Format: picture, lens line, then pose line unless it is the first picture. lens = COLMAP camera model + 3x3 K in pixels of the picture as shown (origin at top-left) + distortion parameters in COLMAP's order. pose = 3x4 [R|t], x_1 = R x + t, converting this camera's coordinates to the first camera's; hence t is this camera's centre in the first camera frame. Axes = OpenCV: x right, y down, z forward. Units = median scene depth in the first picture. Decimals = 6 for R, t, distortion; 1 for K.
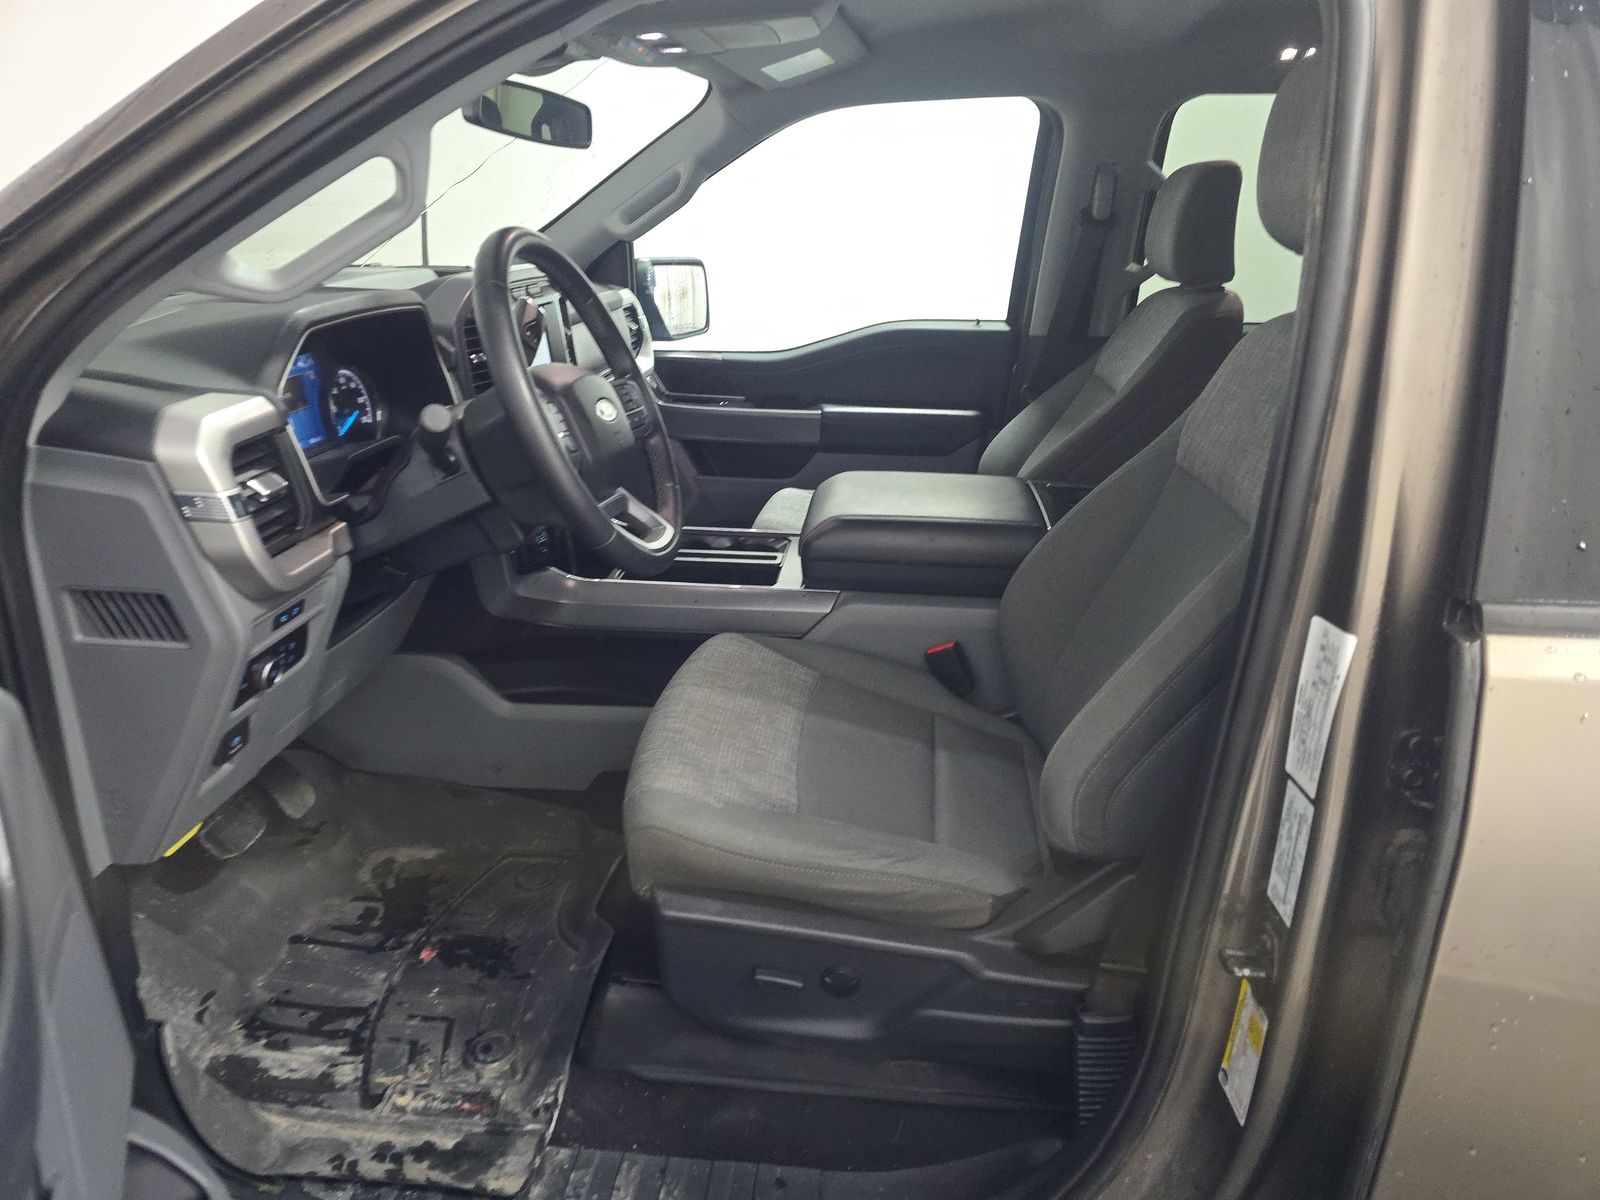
lens RADIAL K [[1086.0, 0, 800.0], [0, 1086.0, 600.0], [0, 0, 1]] dist [0.008487, 0.003011]
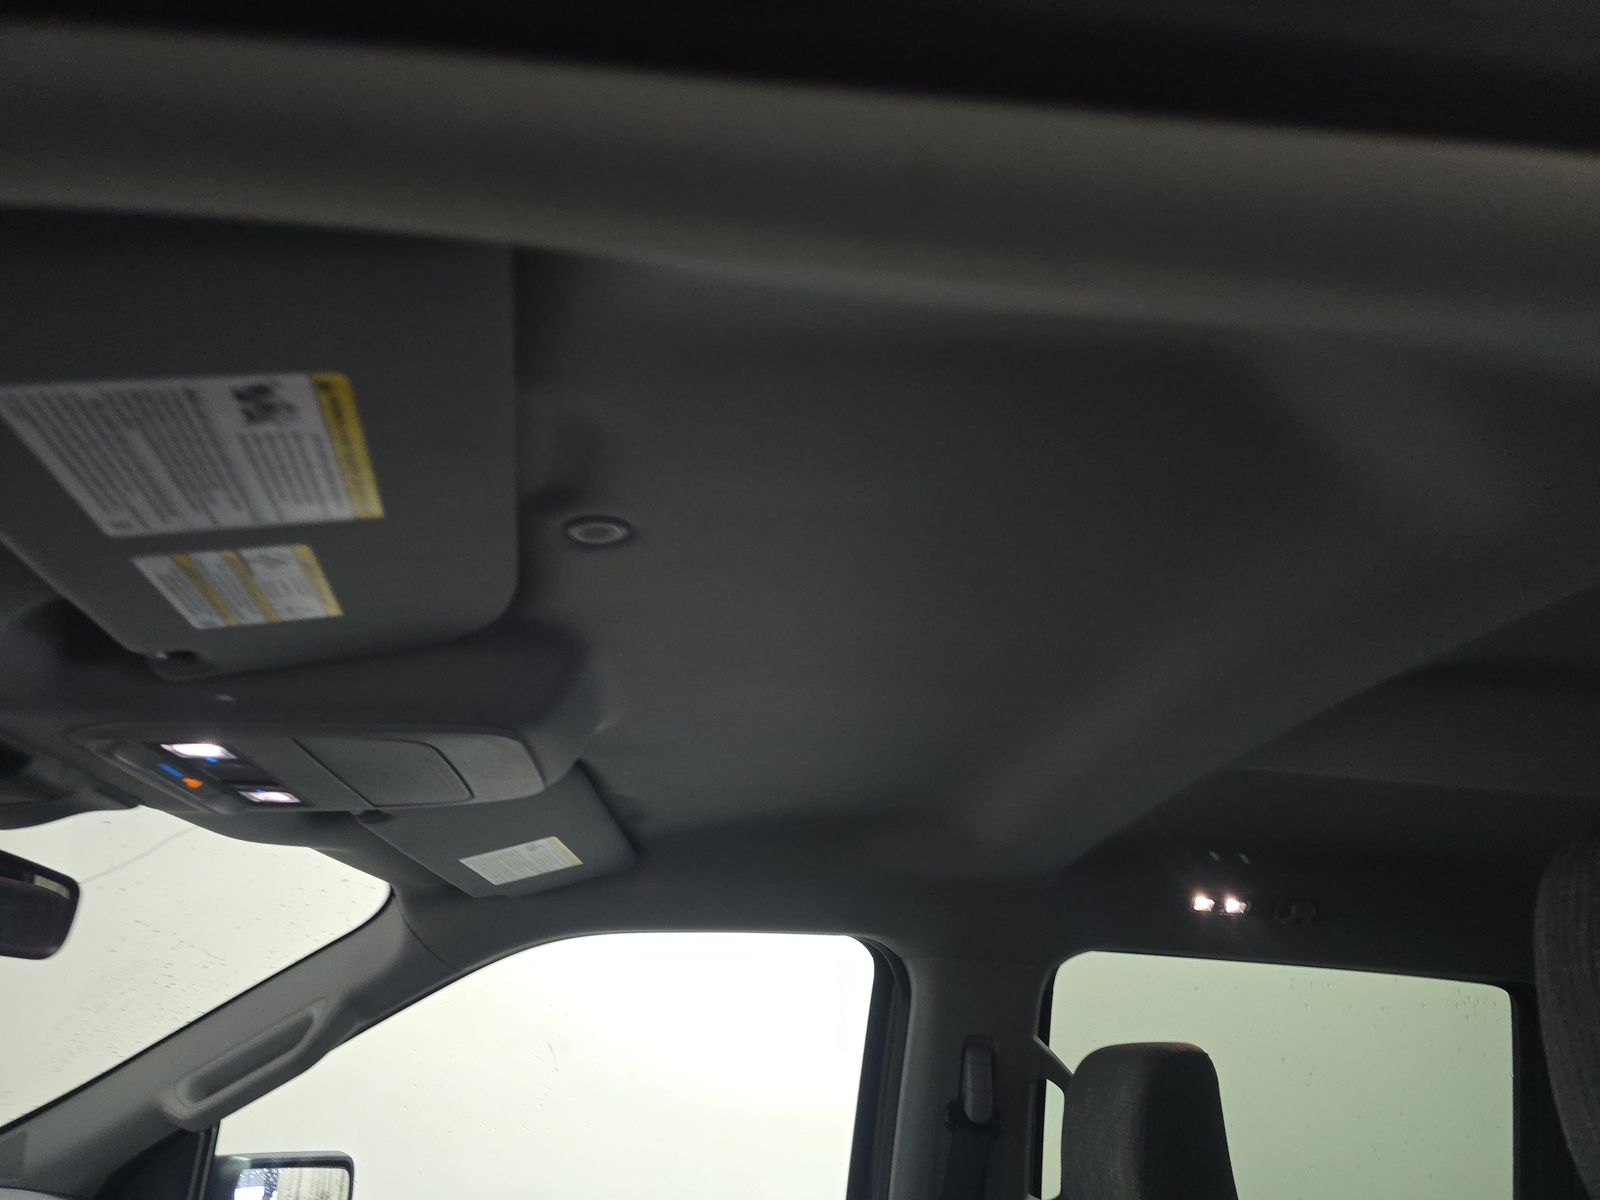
lens RADIAL K [[1086.0, 0, 800.0], [0, 1086.0, 600.0], [0, 0, 1]] dist [0.008487, 0.003011]
pose [[0.980233, 0.113933, 0.161748, 0.033734], [0.025730, 0.737190, -0.675195, -0.153019], [-0.196166, 0.666010, 0.719687, 0.368361]]
